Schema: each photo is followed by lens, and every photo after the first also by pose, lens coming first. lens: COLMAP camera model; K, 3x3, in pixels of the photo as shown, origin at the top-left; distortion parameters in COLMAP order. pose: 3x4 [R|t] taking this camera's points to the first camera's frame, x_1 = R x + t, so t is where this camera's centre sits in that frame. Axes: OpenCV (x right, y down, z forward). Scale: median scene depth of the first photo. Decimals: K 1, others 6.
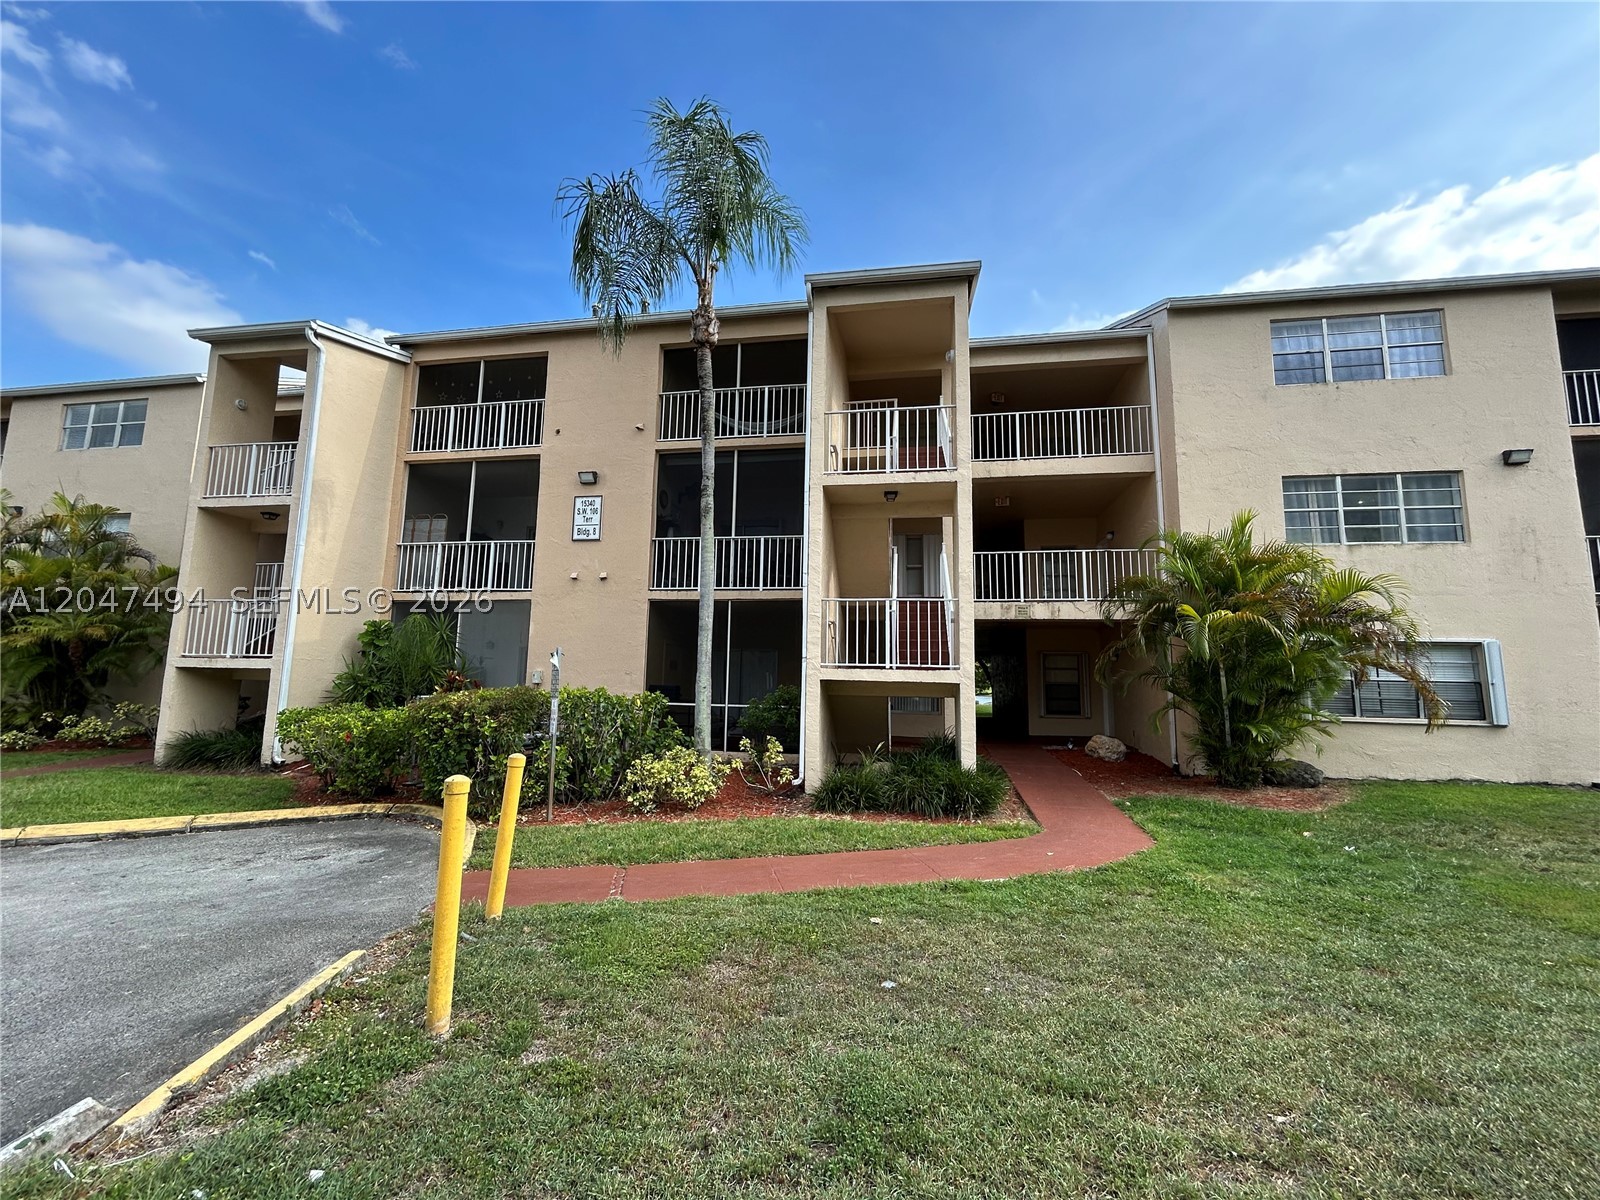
lens RADIAL K [[650.4, 0, 806.0], [0, 650.4, 597.0], [0, 0, 1]] dist [-0.004441, 0.002462]
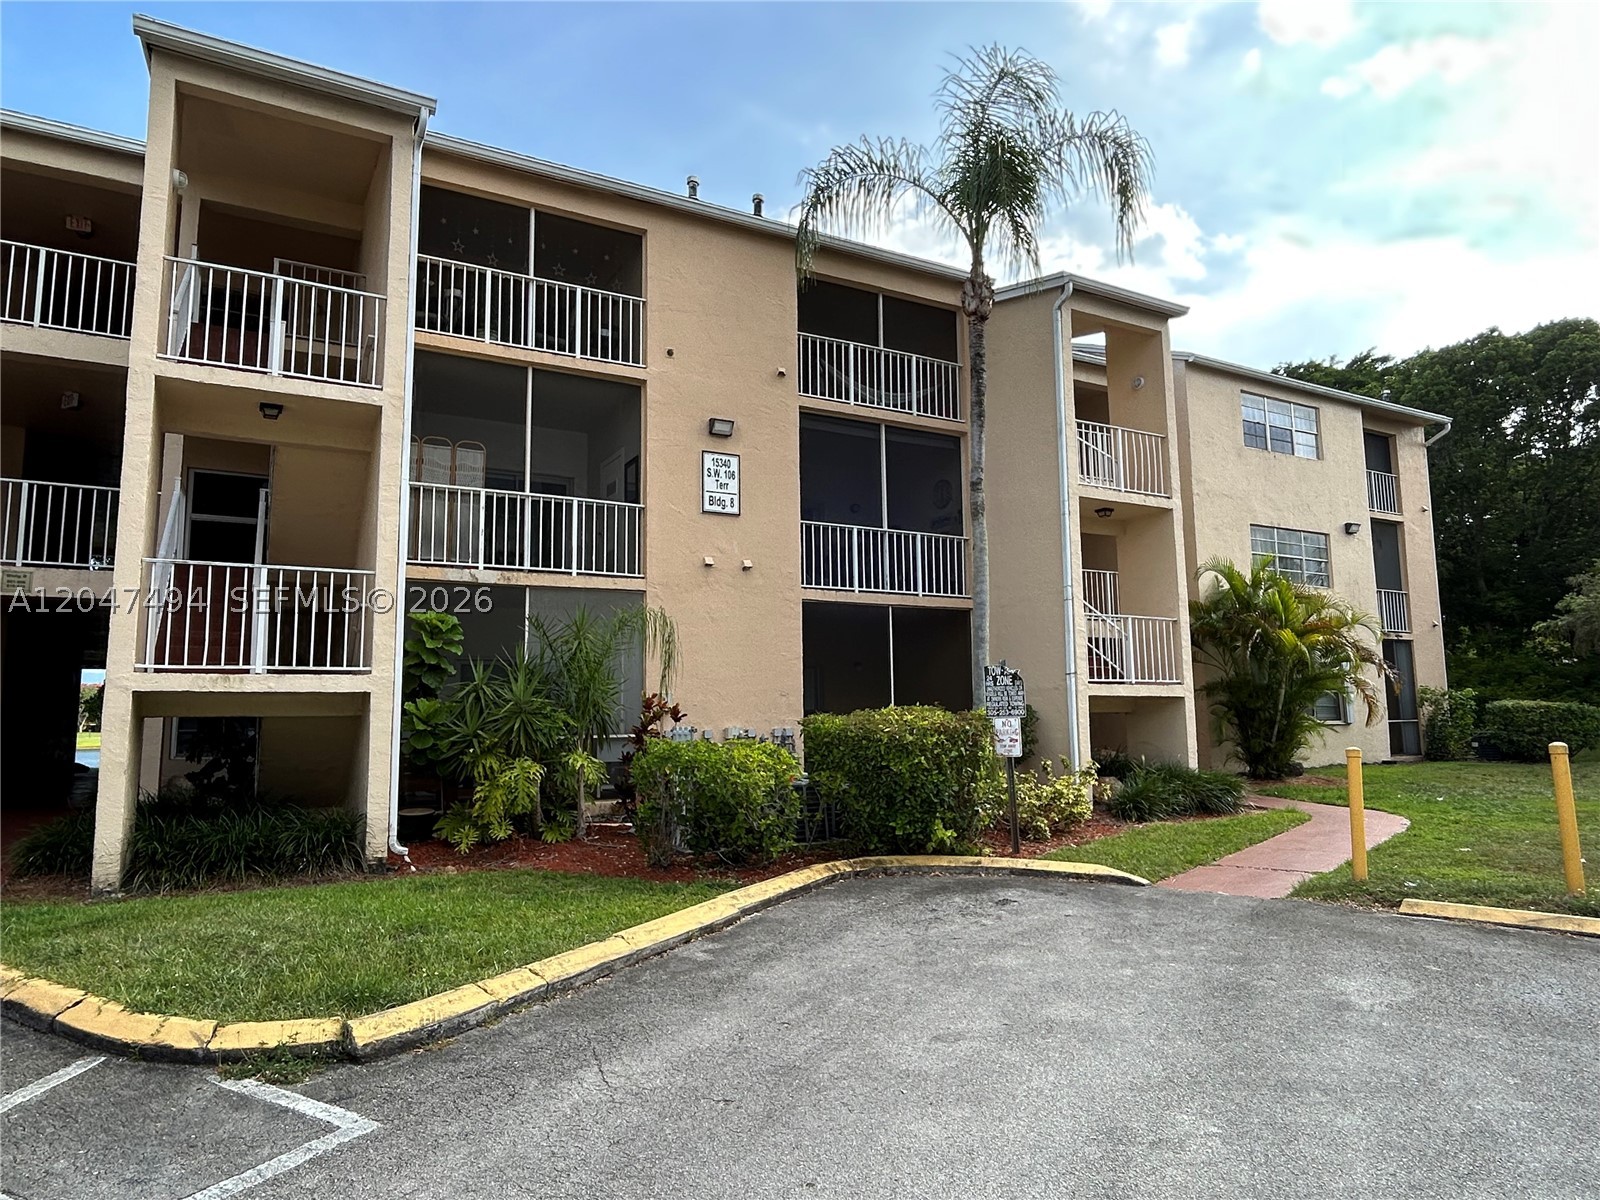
lens RADIAL K [[1011.5, 0, 810.1], [0, 1011.5, 594.9], [0, 0, 1]] dist [-0.020491, -0.002073]
pose [[0.774282, 0.048346, 0.630991, -1.085923], [-0.060244, 0.998180, -0.002555, 0.000655], [-0.629967, -0.036035, 0.775786, 0.056275]]
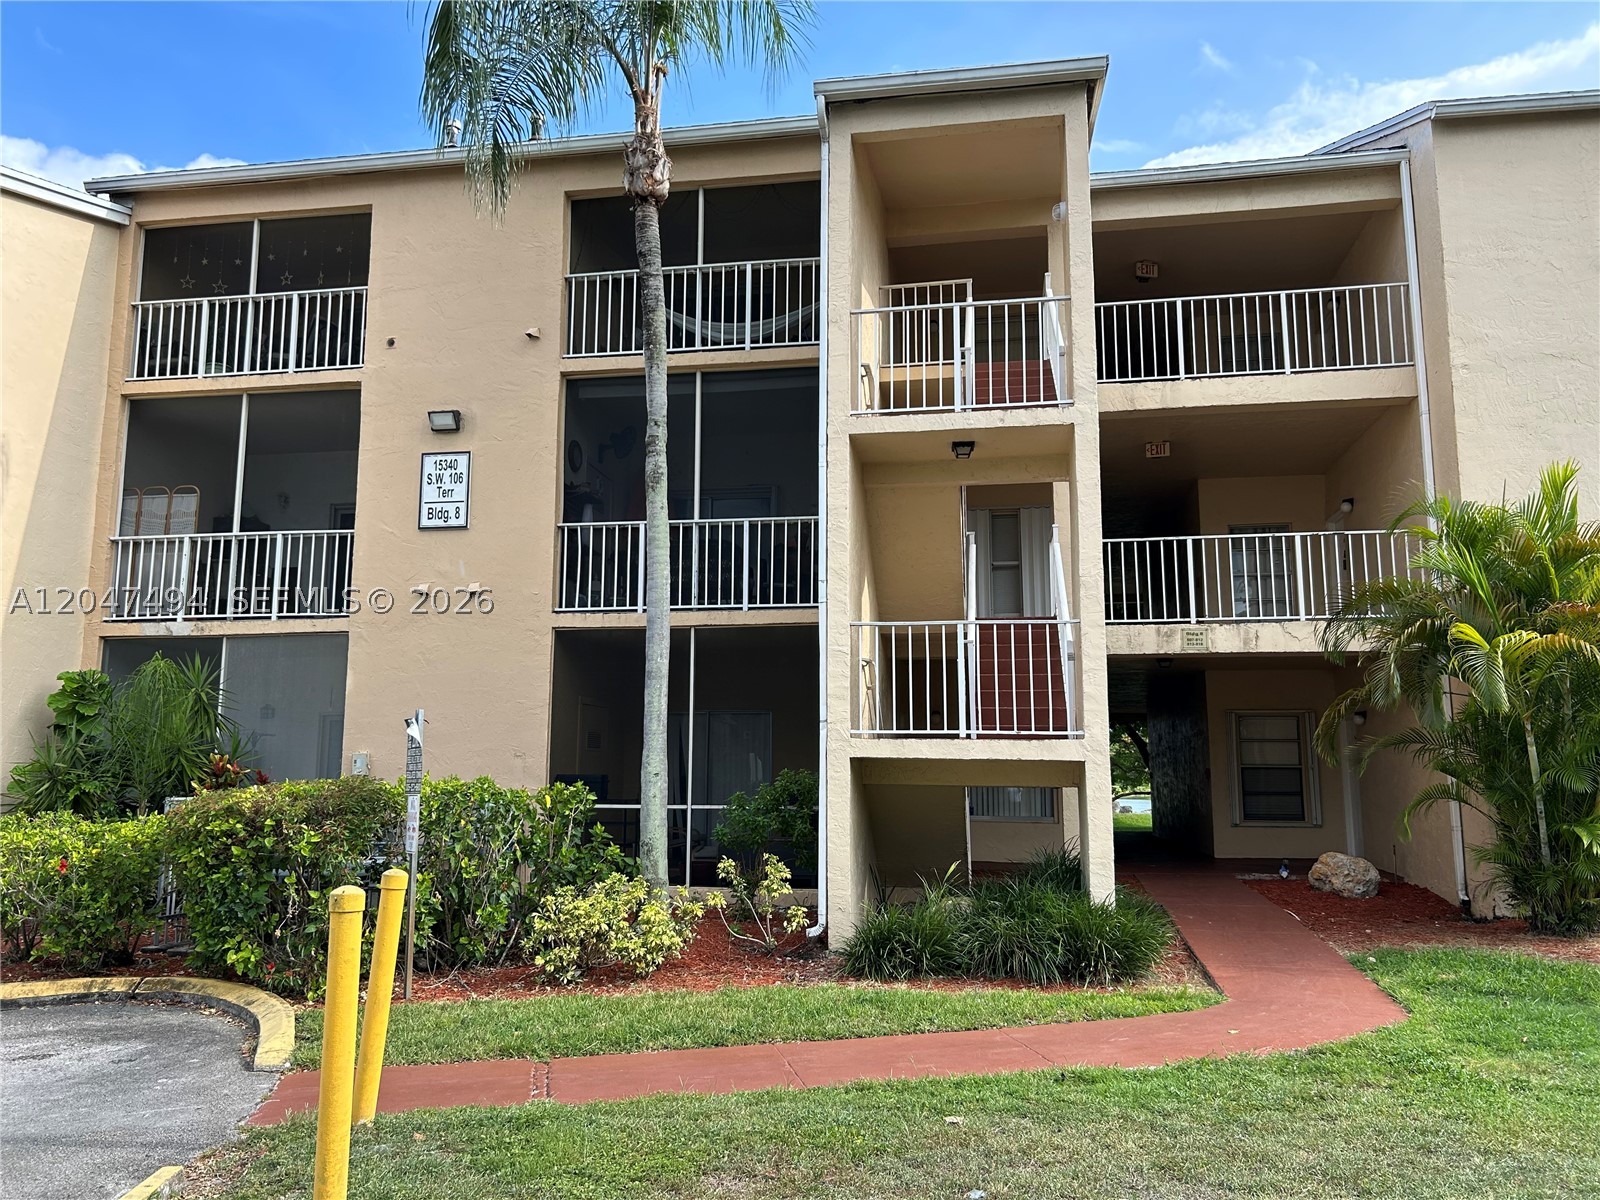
lens RADIAL K [[1248.0, 0, 798.0], [0, 1248.0, 585.8], [0, 0, 1]] dist [0.019272, -0.007044]
pose [[0.999892, -0.014272, -0.003462, -0.018223], [0.014173, 0.999531, -0.027144, -0.000919], [0.003848, 0.027092, 0.999626, -0.133682]]
